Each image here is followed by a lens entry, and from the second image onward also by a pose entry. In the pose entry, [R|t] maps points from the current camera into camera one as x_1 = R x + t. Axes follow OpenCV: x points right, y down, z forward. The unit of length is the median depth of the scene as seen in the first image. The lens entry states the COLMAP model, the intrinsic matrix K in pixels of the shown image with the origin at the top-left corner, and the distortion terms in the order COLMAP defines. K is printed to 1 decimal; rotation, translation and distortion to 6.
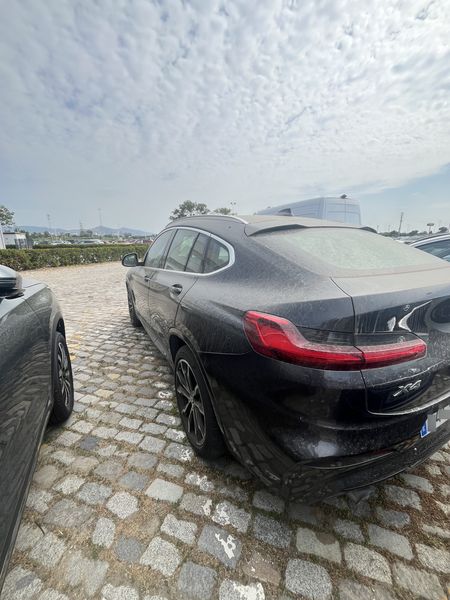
lens RADIAL K [[241.2, 0, 223.1], [0, 241.2, 299.4], [0, 0, 1]] dist [-0.006075, 0.000774]
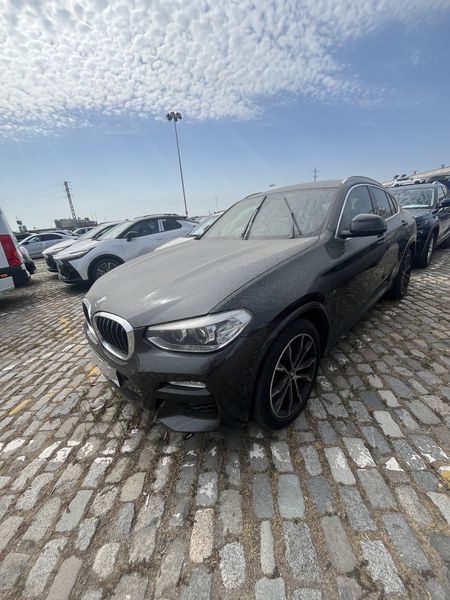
lens RADIAL K [[241.2, 0, 224.3], [0, 241.2, 302.5], [0, 0, 1]] dist [-0.006075, 0.000774]
pose [[-0.274058, -0.292240, 0.916236, -0.926561], [0.312134, 0.874107, 0.372167, -0.350573], [-0.909651, 0.387984, -0.148338, 1.554770]]
